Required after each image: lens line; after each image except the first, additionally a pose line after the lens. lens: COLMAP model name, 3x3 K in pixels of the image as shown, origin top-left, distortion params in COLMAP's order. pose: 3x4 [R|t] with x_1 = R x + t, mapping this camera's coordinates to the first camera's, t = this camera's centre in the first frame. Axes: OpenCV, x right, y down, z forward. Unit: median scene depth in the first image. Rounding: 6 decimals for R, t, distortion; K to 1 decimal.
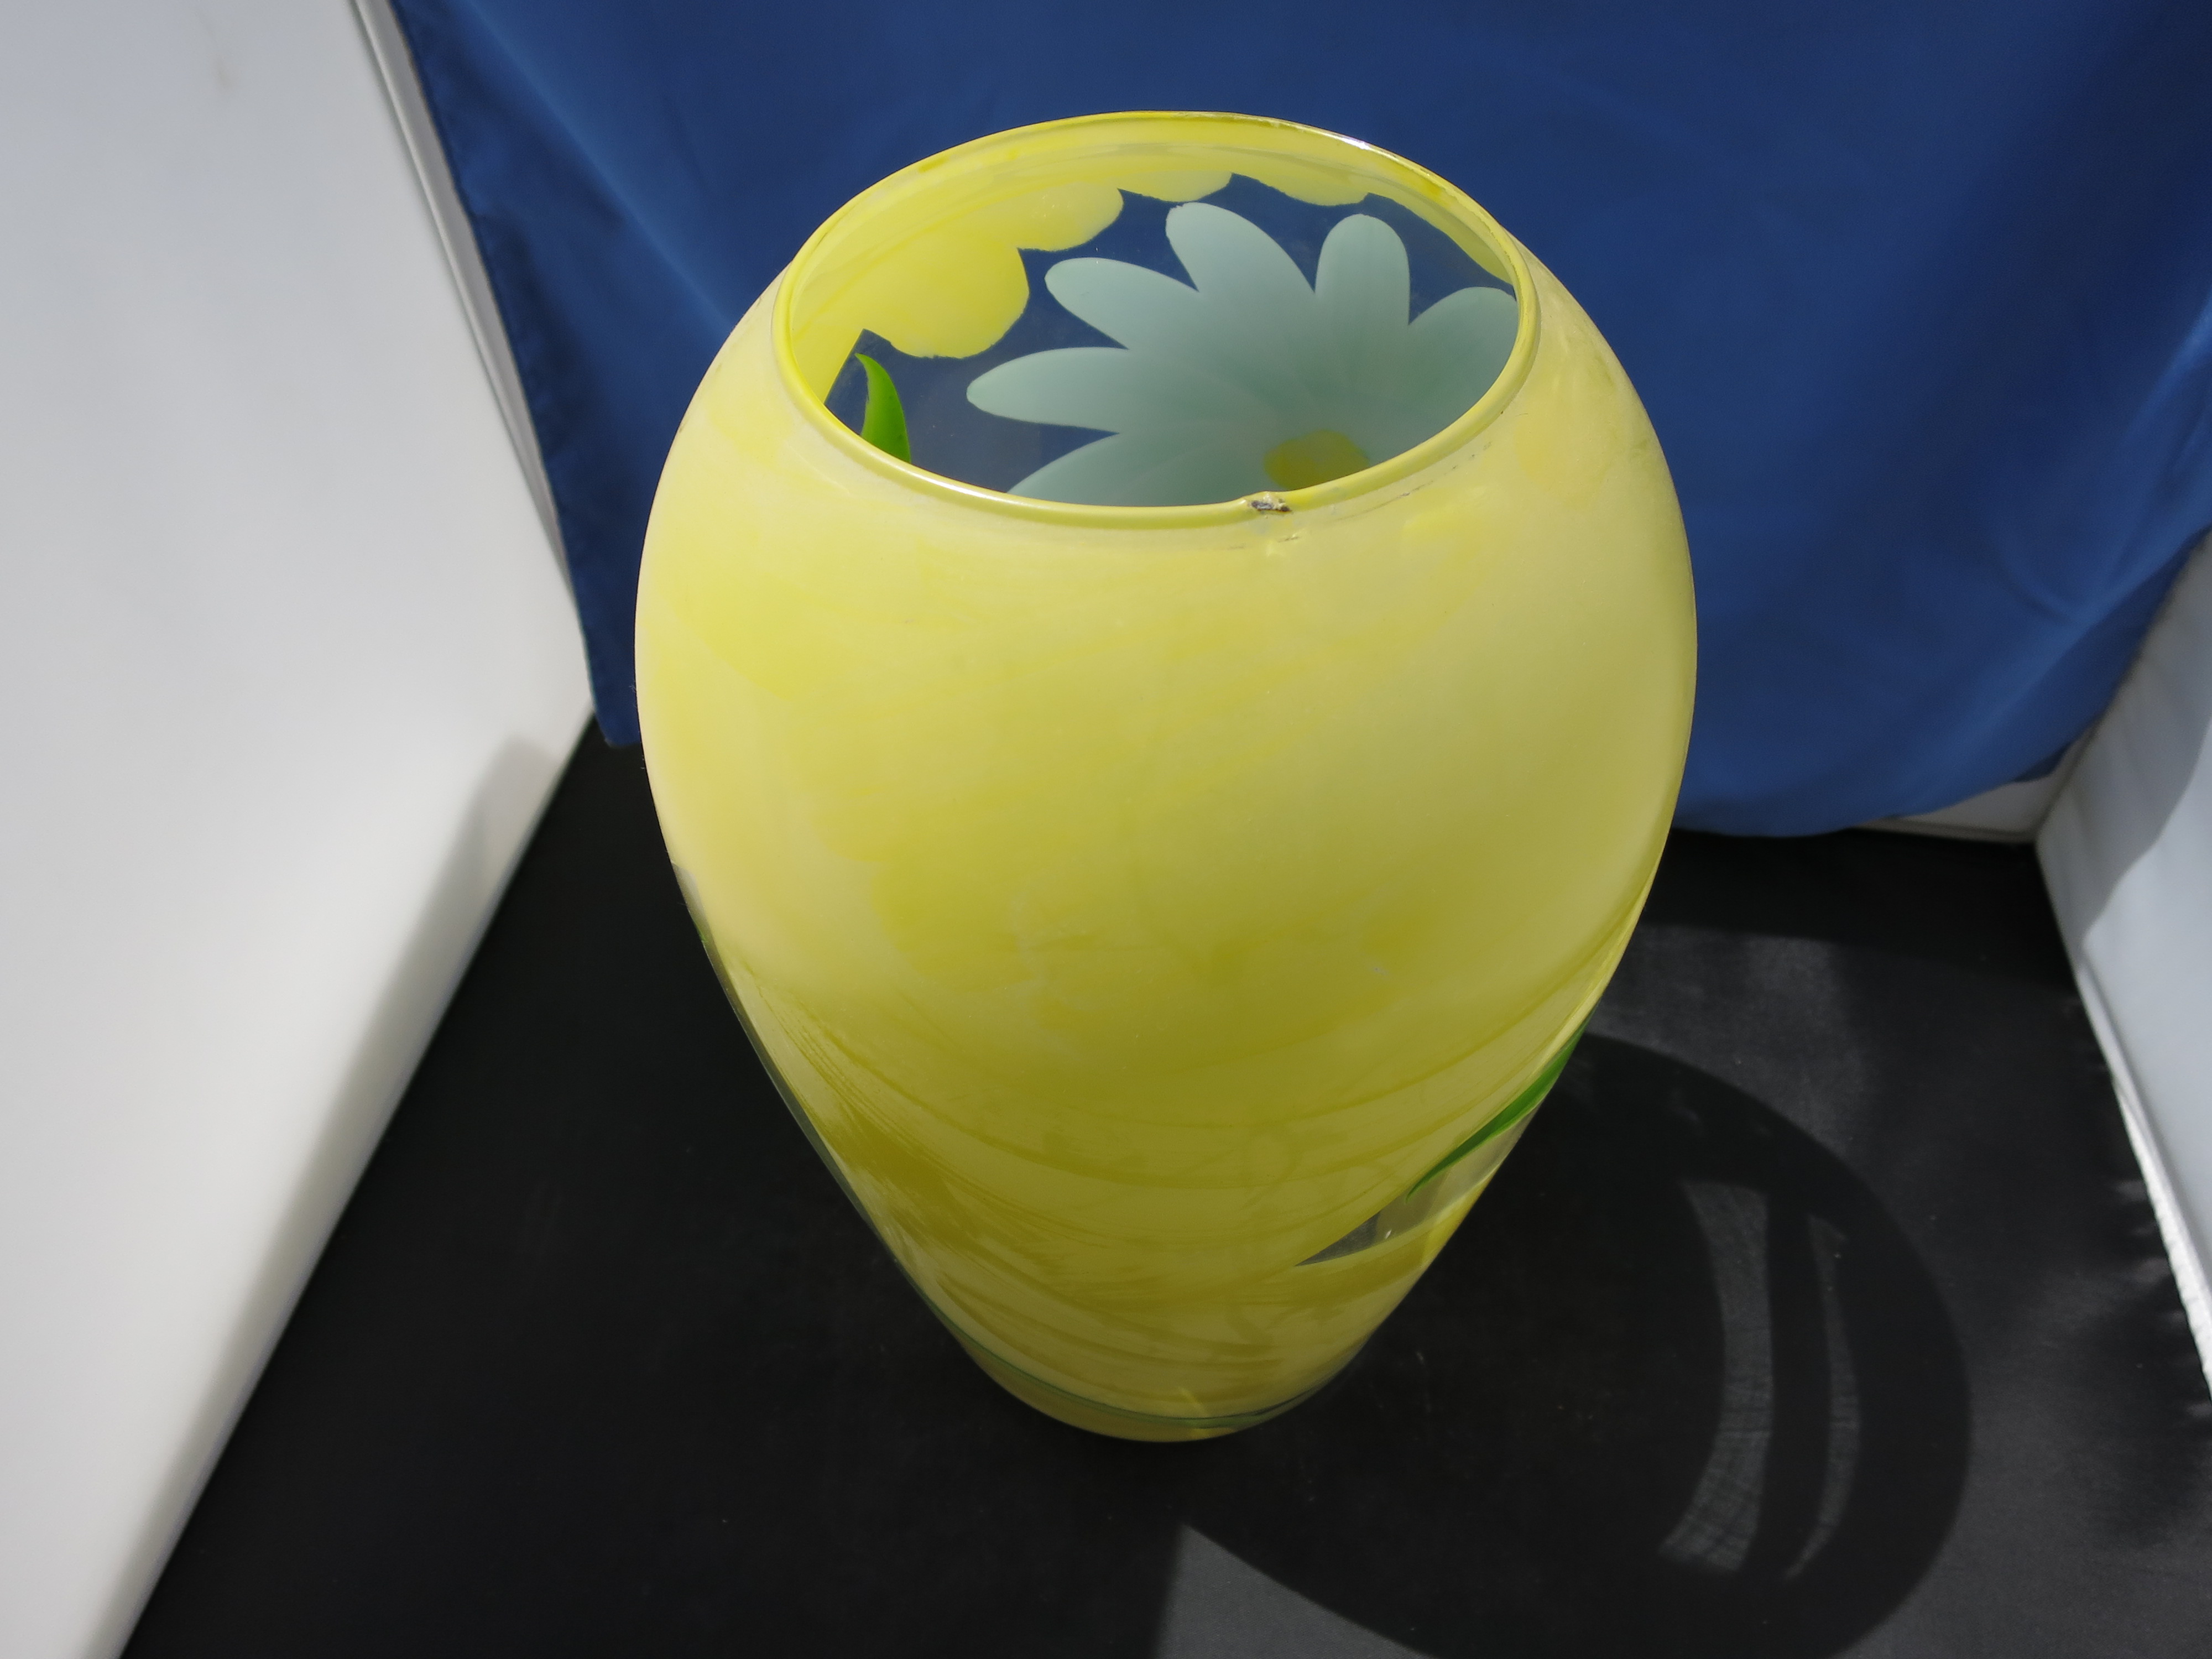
lens RADIAL K [[1577.8, 0, 1106.0], [0, 1577.8, 829.5], [0, 0, 1]] dist [-0.082020, 0.034478]
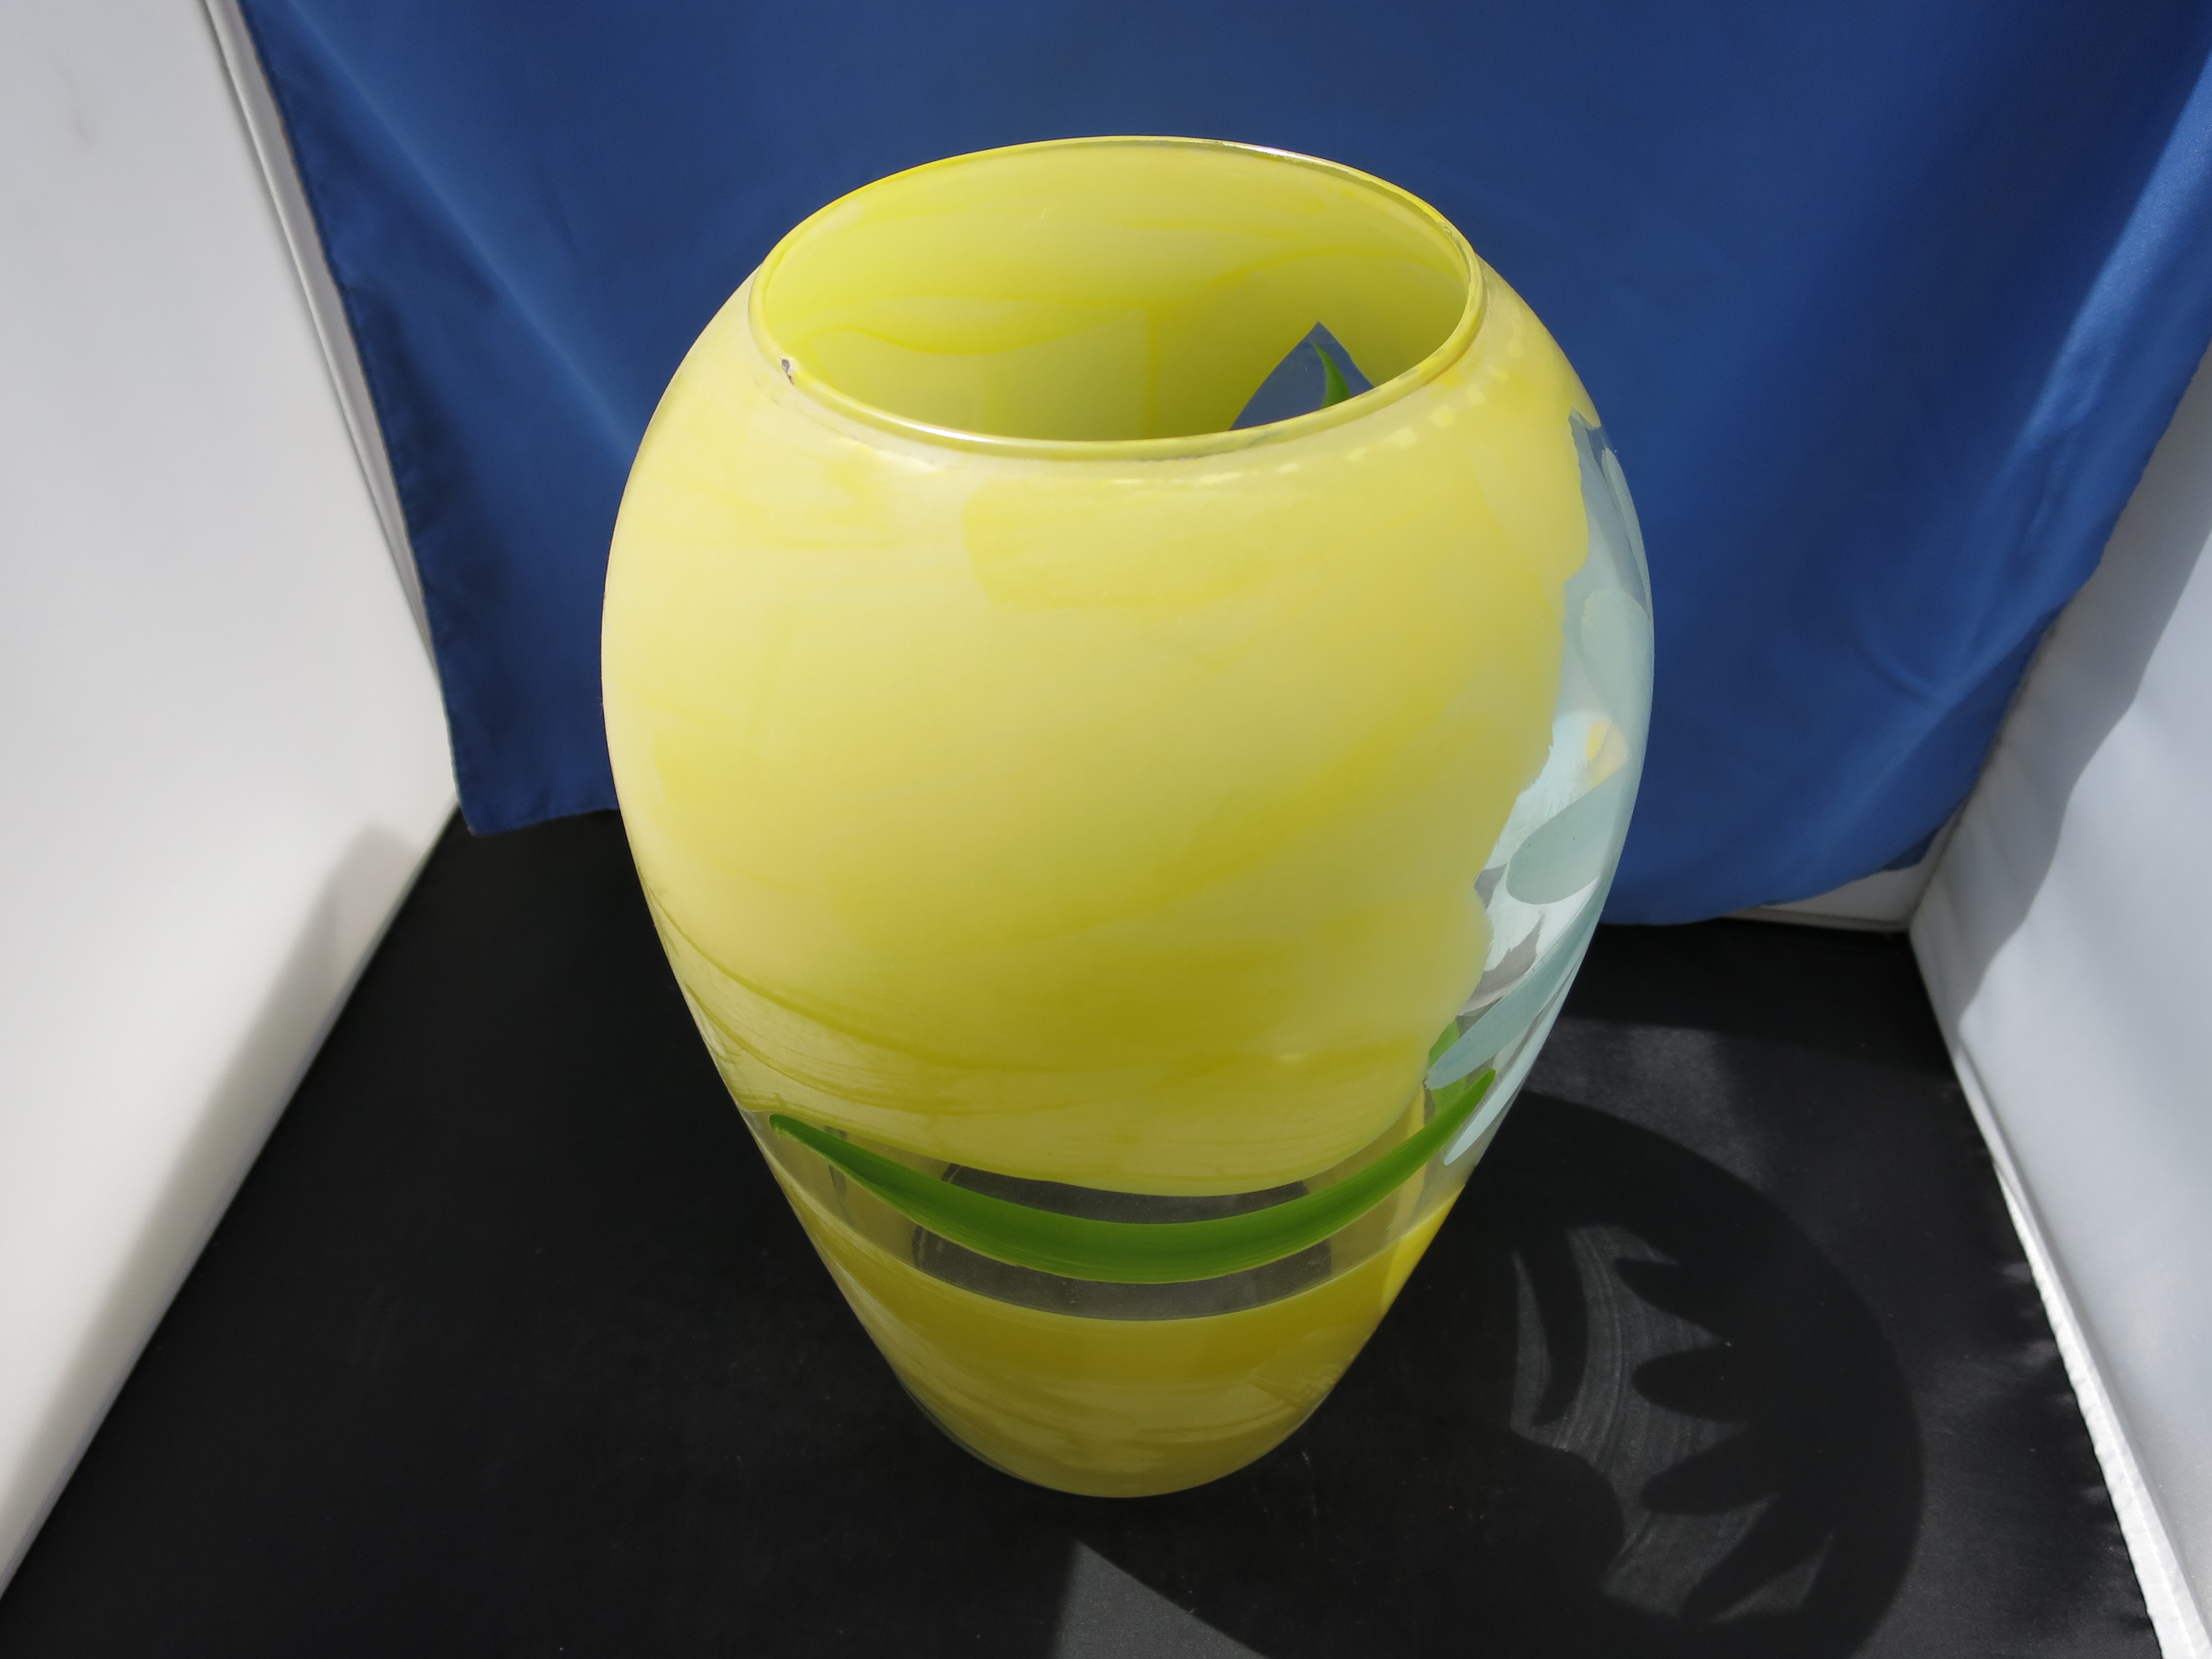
lens RADIAL K [[1577.8, 0, 1106.0], [0, 1577.8, 829.5], [0, 0, 1]] dist [-0.082020, 0.034478]
pose [[0.998000, 0.003861, 0.063095, 0.015620], [0.001653, 0.996197, -0.087112, 0.033223], [-0.063192, 0.087042, 0.994198, 0.019935]]
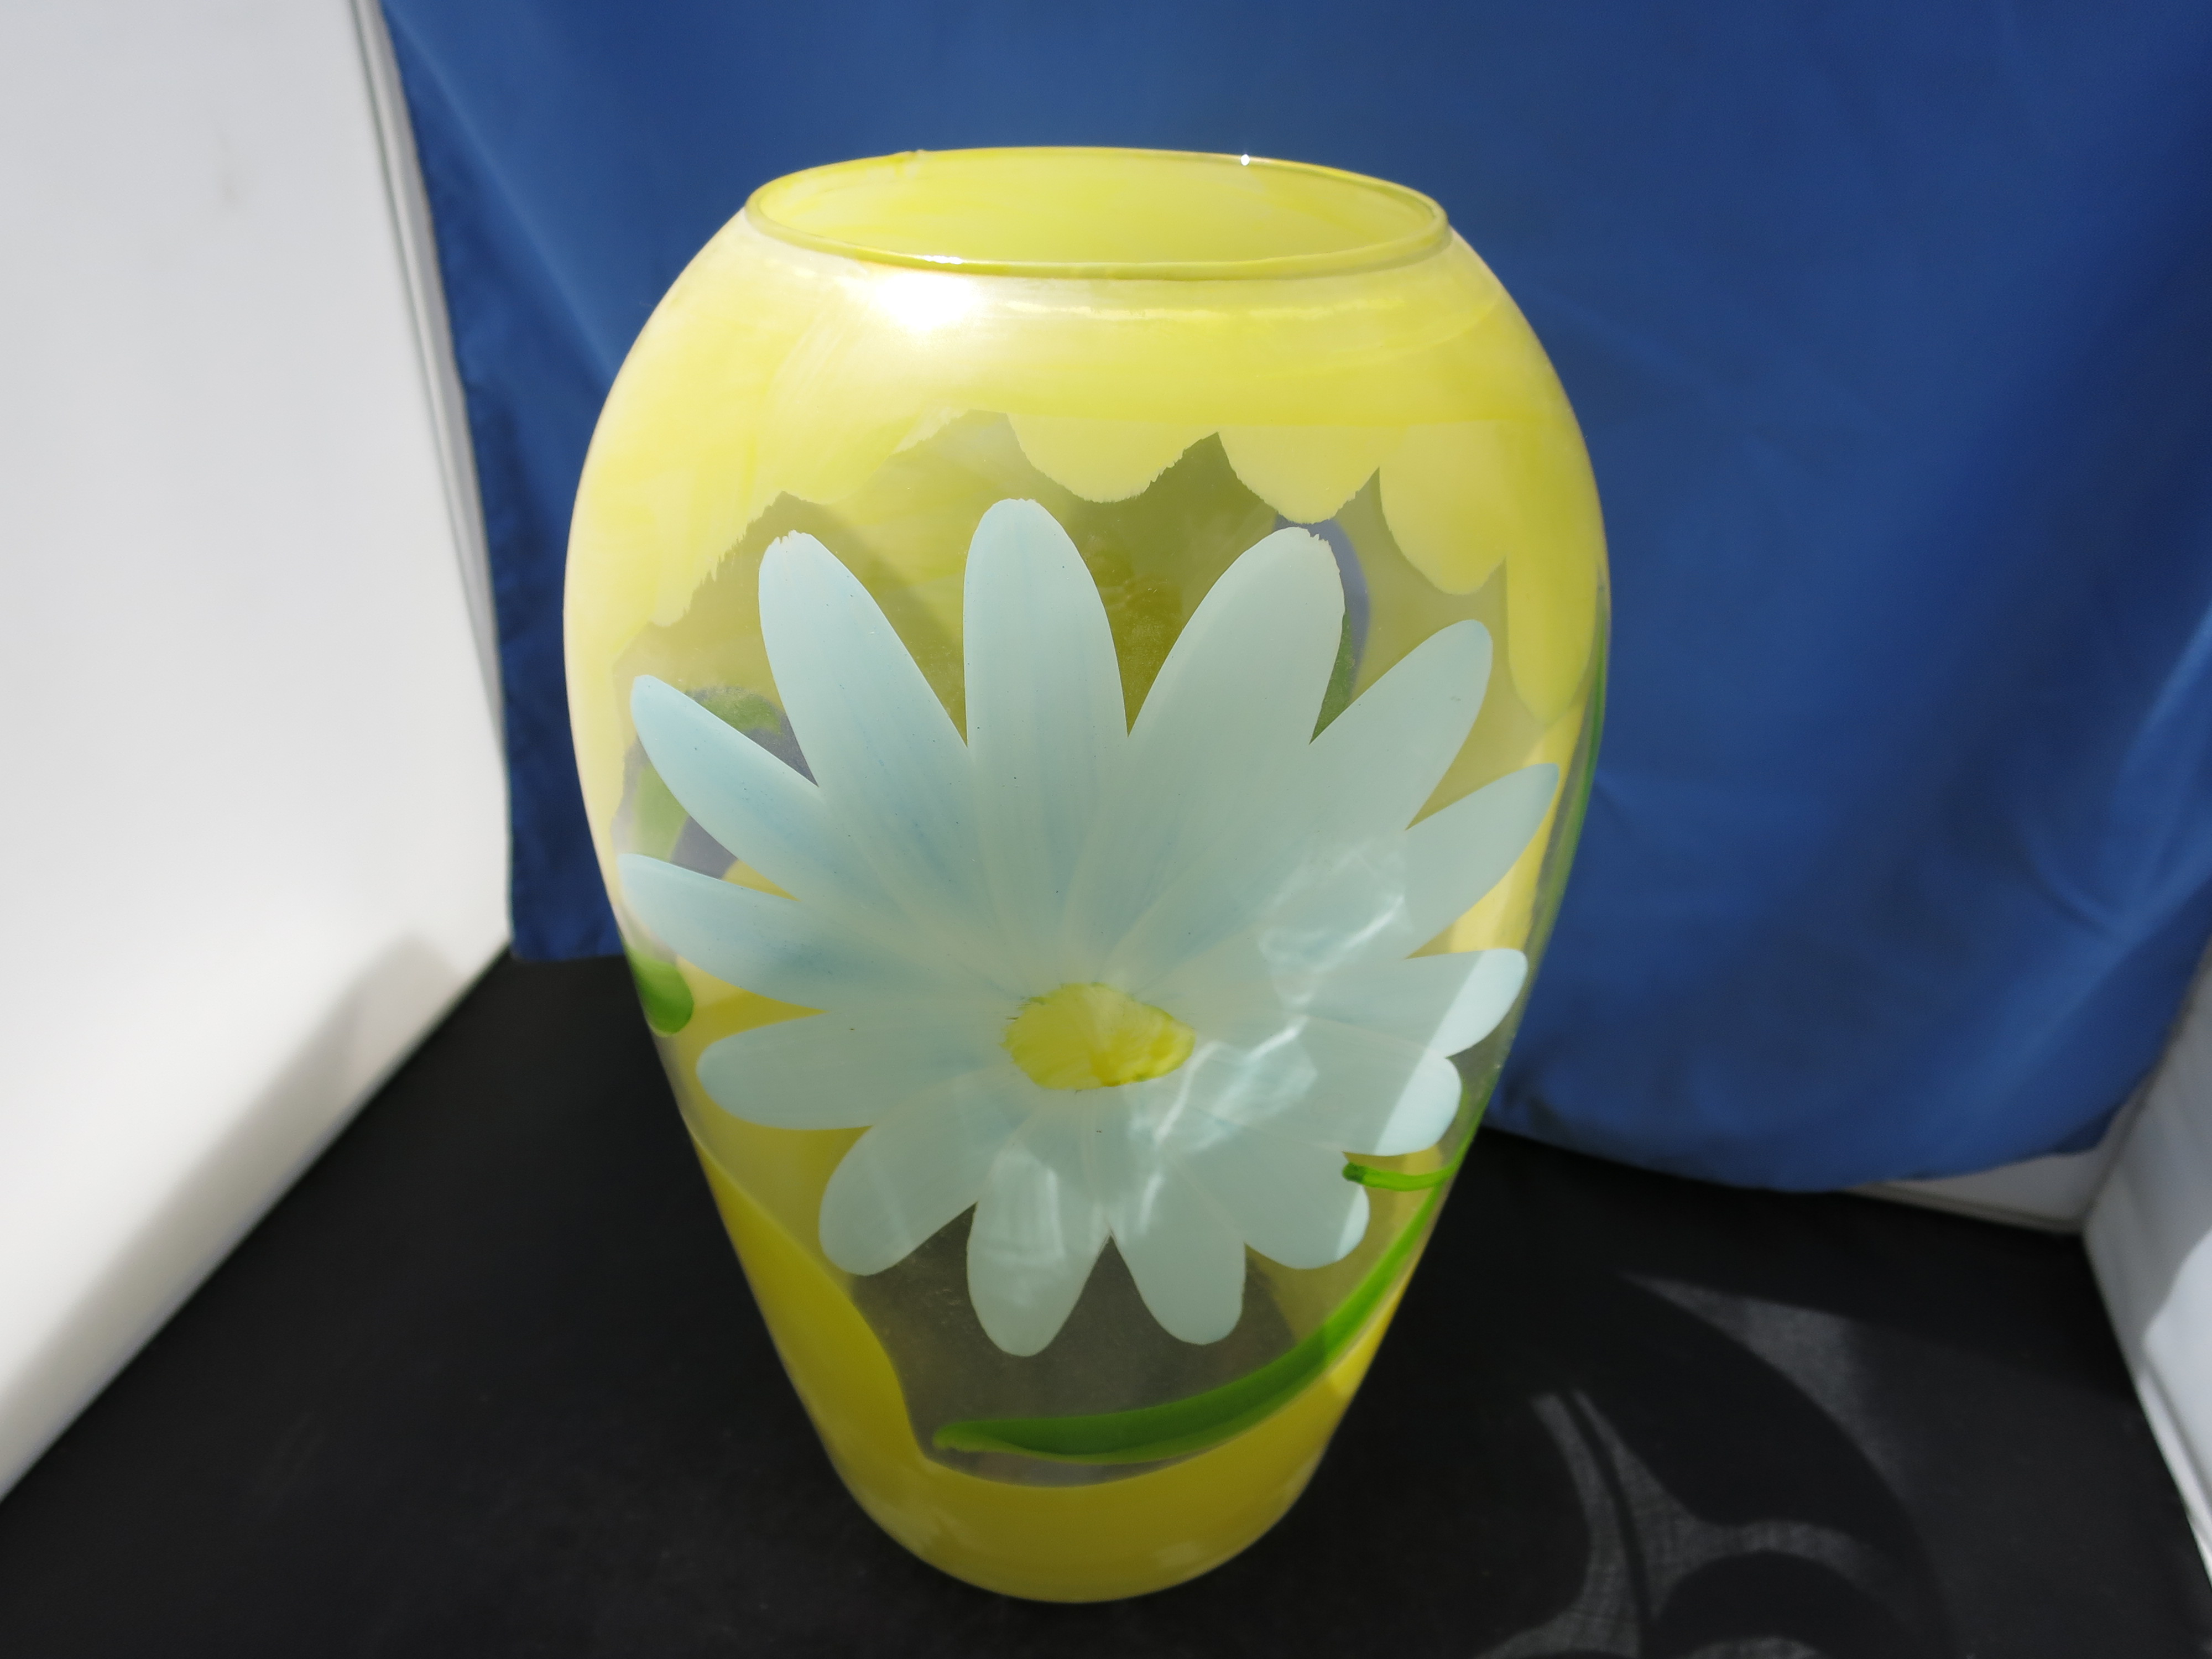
lens RADIAL K [[1577.8, 0, 1106.0], [0, 1577.8, 829.5], [0, 0, 1]] dist [-0.082020, 0.034478]
pose [[0.993487, 0.107436, -0.037966, 0.068700], [-0.113738, 0.955163, -0.273361, 0.101811], [0.006895, 0.275899, 0.961162, 0.109743]]
